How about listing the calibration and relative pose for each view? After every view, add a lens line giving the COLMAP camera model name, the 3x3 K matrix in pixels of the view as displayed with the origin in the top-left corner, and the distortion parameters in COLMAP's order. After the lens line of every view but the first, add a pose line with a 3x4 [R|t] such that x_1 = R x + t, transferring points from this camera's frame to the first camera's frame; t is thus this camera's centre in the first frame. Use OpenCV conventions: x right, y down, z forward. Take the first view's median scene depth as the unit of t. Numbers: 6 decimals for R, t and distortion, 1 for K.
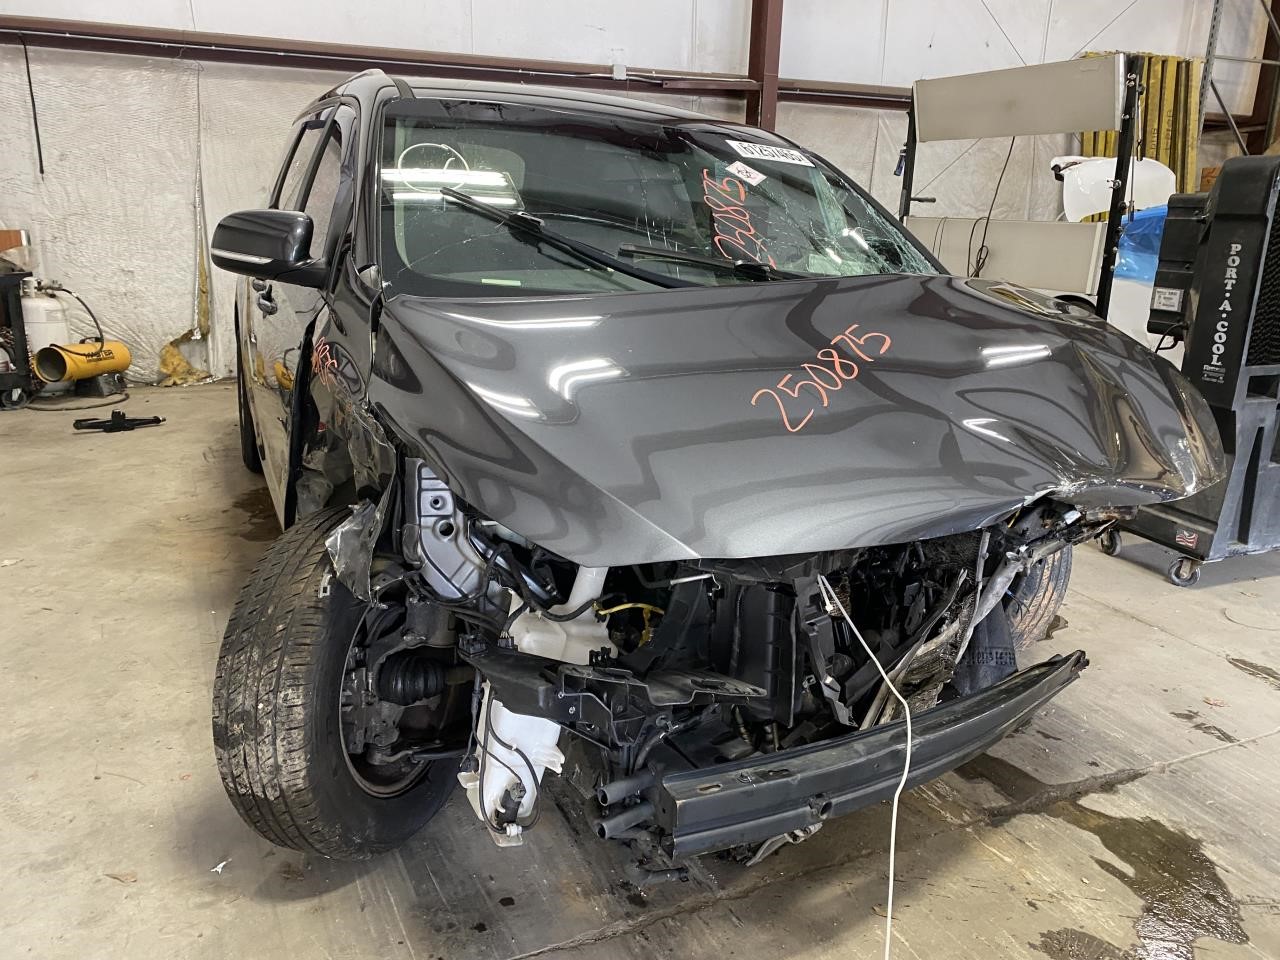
lens RADIAL K [[970.3, 0, 636.0], [0, 970.3, 451.3], [0, 0, 1]] dist [0.010835, -0.001739]
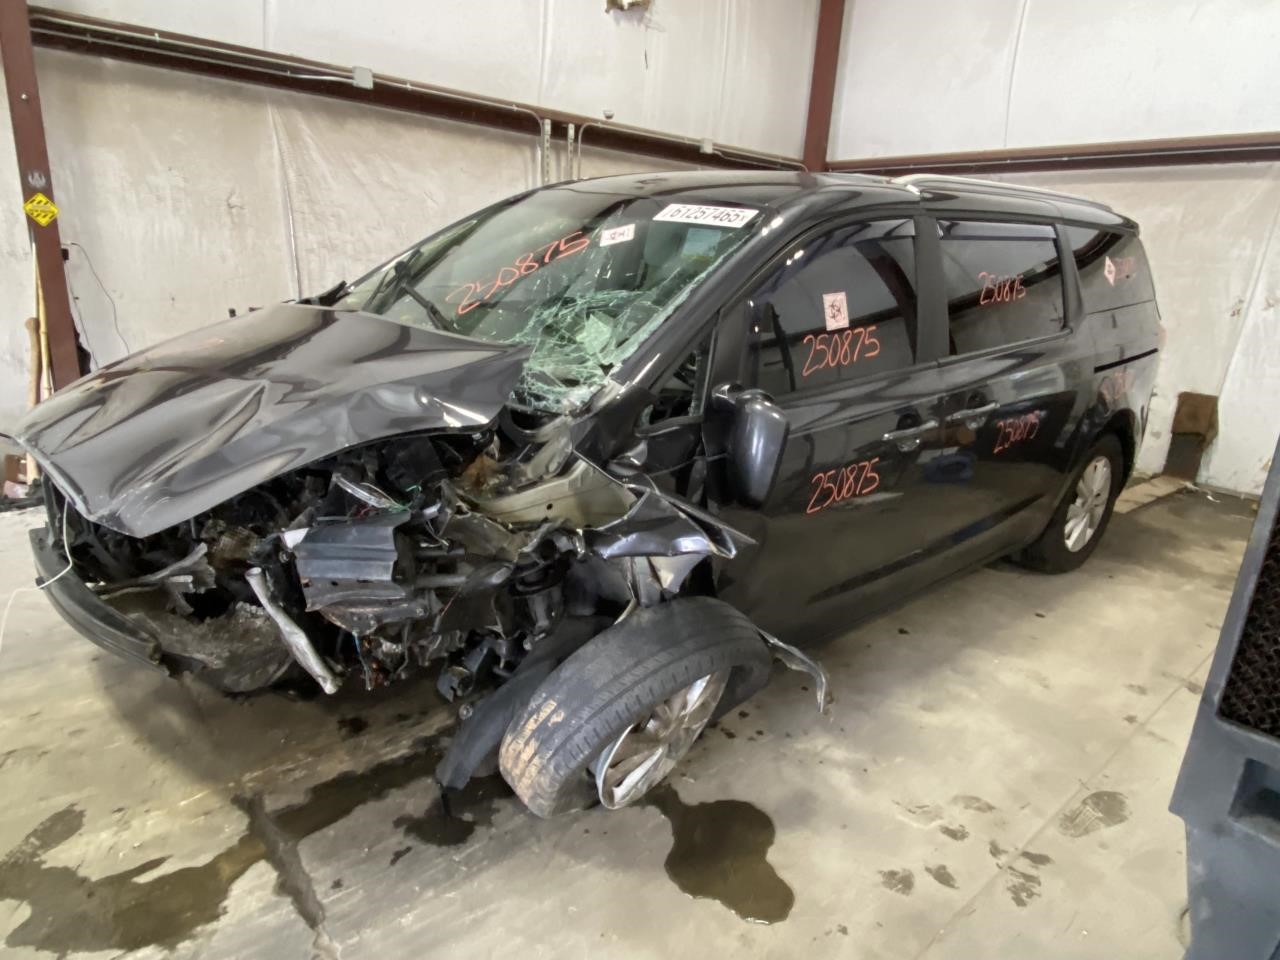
lens RADIAL K [[777.6, 0, 643.3], [0, 777.6, 477.5], [0, 0, 1]] dist [0.033323, -0.032286]
pose [[0.290485, 0.245768, -0.924779, 1.106975], [-0.280882, 0.945779, 0.163120, -0.215274], [0.914726, 0.212369, 0.343766, 0.928086]]
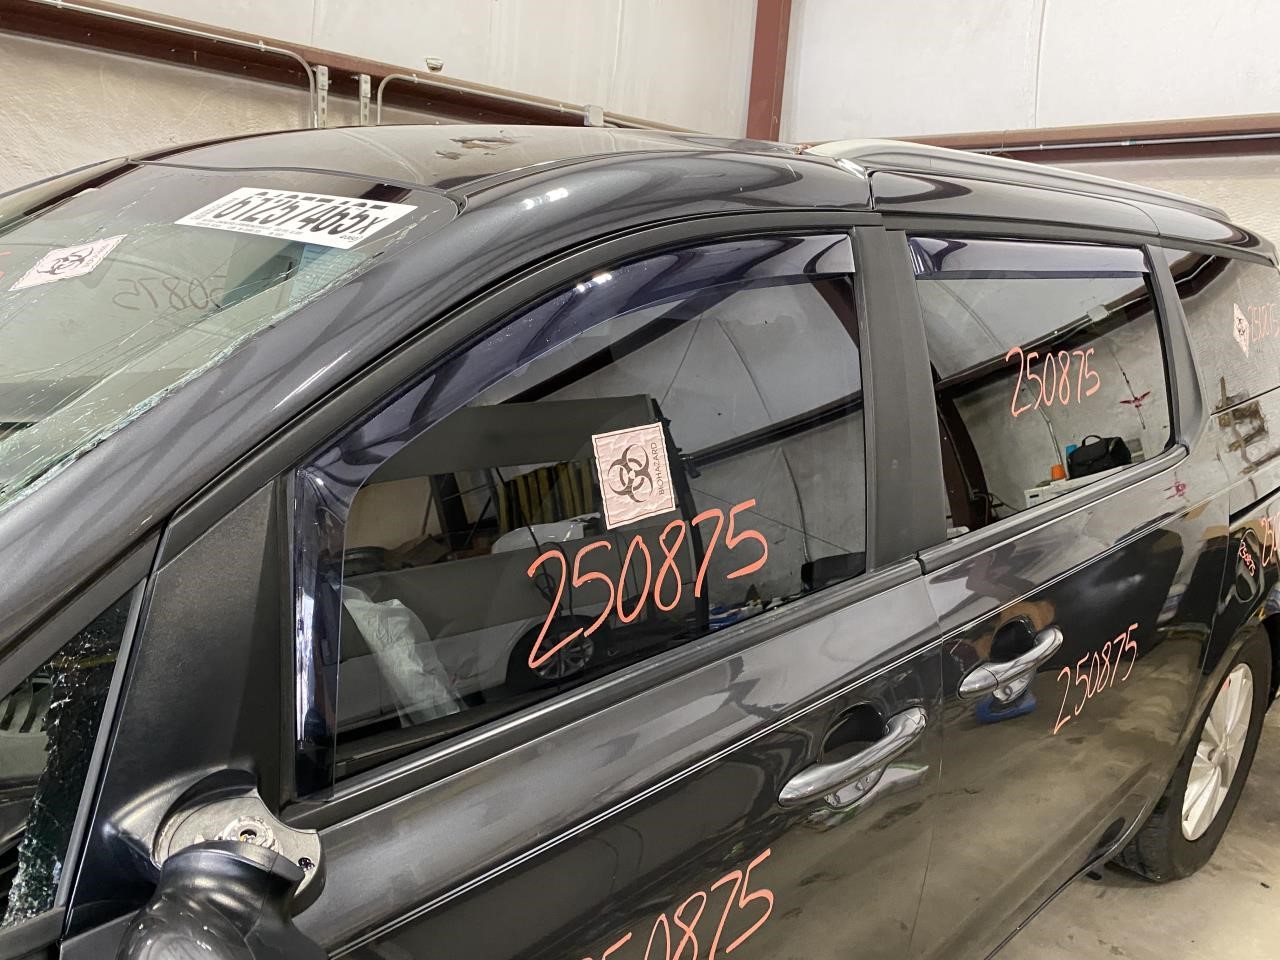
lens RADIAL K [[982.5, 0, 642.7], [0, 982.5, 452.2], [0, 0, 1]] dist [0.005399, 0.002785]
pose [[0.334328, 0.162925, -0.928267, 0.651387], [-0.286980, 0.955770, 0.064392, -0.358740], [0.897701, 0.244866, 0.366297, 1.269241]]
